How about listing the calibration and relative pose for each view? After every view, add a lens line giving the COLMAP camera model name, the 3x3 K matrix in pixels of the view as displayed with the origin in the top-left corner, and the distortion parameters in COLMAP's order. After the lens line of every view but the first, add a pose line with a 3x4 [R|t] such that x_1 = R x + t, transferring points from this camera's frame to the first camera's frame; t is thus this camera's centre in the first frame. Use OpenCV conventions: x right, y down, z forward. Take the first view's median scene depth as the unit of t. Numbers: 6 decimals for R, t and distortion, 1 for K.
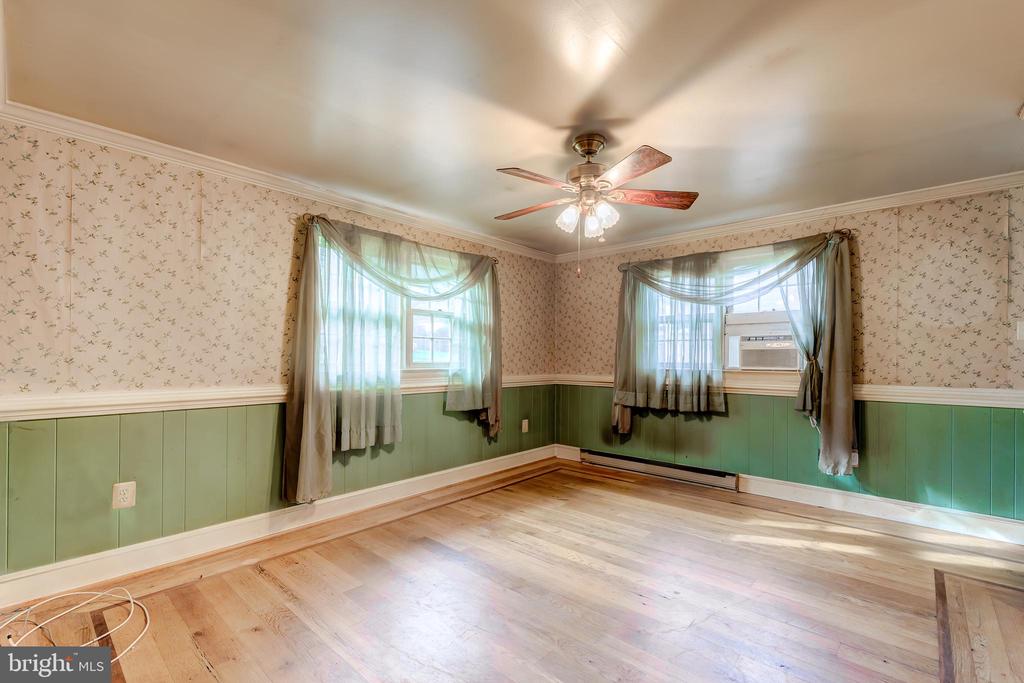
lens RADIAL K [[460.2, 0, 494.7], [0, 460.2, 356.9], [0, 0, 1]] dist [0.003084, -0.000688]
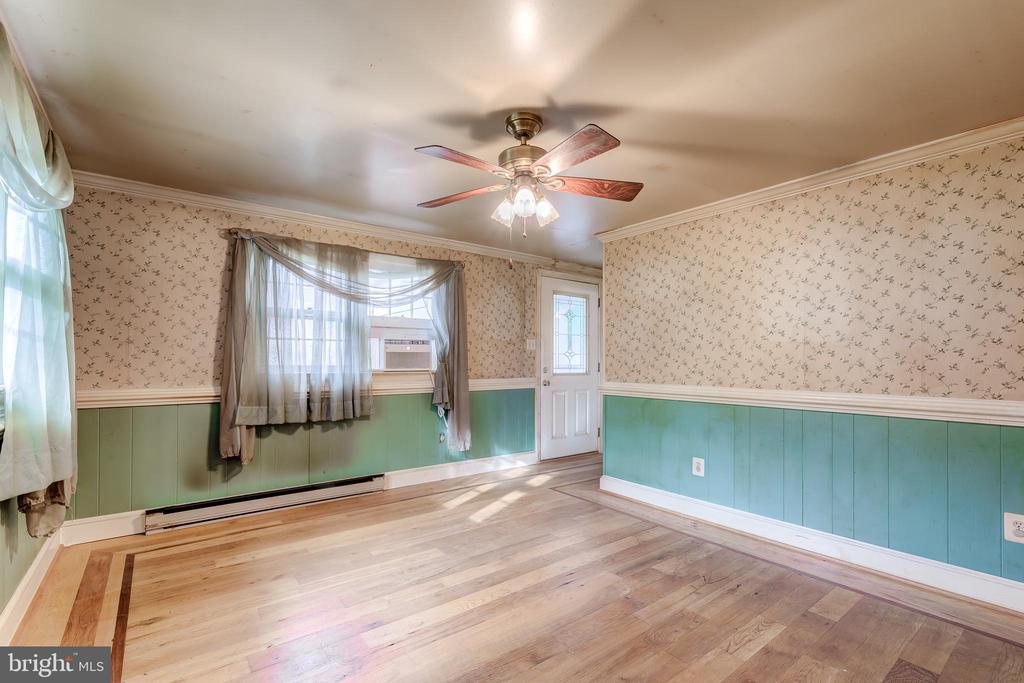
lens RADIAL K [[460.2, 0, 522.2], [0, 460.2, 357.0], [0, 0, 1]] dist [0.003084, -0.000688]
pose [[0.146587, 0.003174, 0.989193, -0.428933], [-0.003340, 0.999991, -0.002713, -0.002357], [-0.989192, -0.002906, 0.146596, 0.536982]]
